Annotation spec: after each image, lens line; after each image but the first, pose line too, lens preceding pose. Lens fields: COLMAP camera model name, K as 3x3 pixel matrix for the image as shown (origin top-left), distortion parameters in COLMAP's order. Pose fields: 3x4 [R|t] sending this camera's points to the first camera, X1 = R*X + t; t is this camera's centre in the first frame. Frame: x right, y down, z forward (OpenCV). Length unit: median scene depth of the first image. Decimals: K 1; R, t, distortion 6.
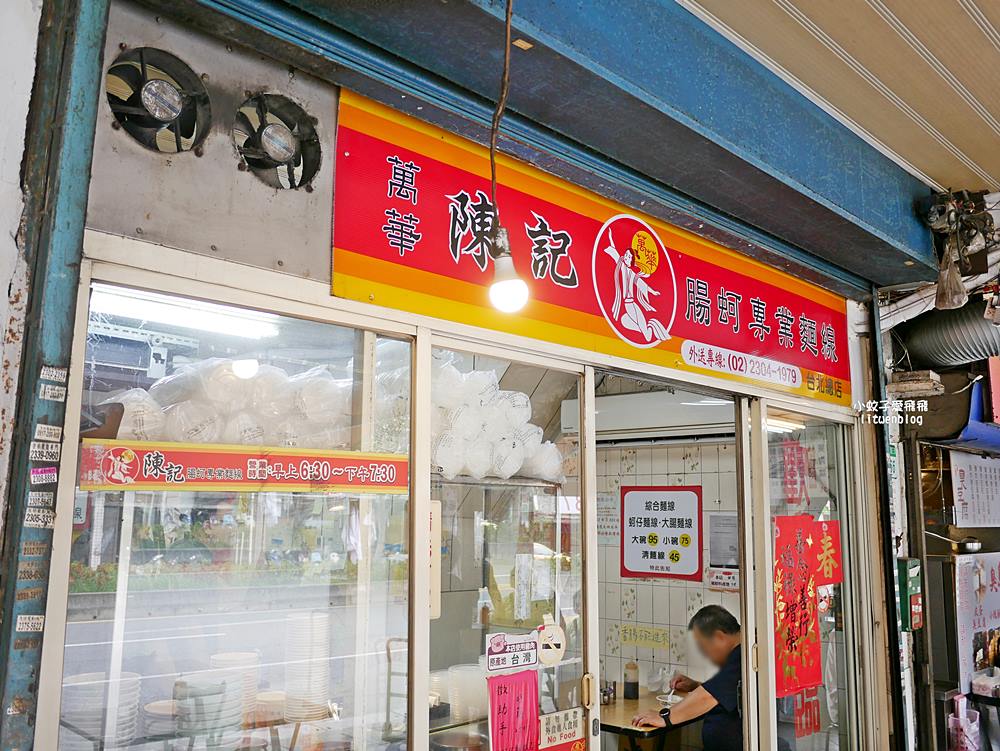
lens RADIAL K [[935.1, 0, 500.0], [0, 935.1, 375.5], [0, 0, 1]] dist [-0.021538, -0.003829]
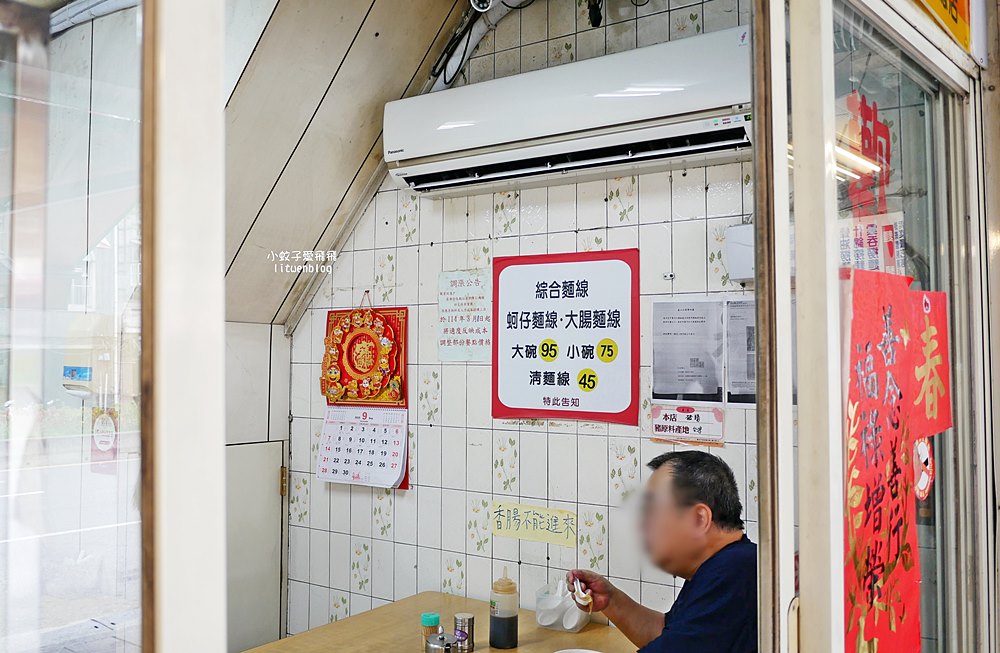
lens RADIAL K [[993.7, 0, 500.0], [0, 993.7, 326.5], [0, 0, 1]] dist [-0.010610, -0.003955]
pose [[0.995482, -0.012834, 0.094080, 0.081357], [0.000569, 0.991611, 0.129256, 0.087136], [-0.094950, -0.128619, 0.987138, 0.432895]]
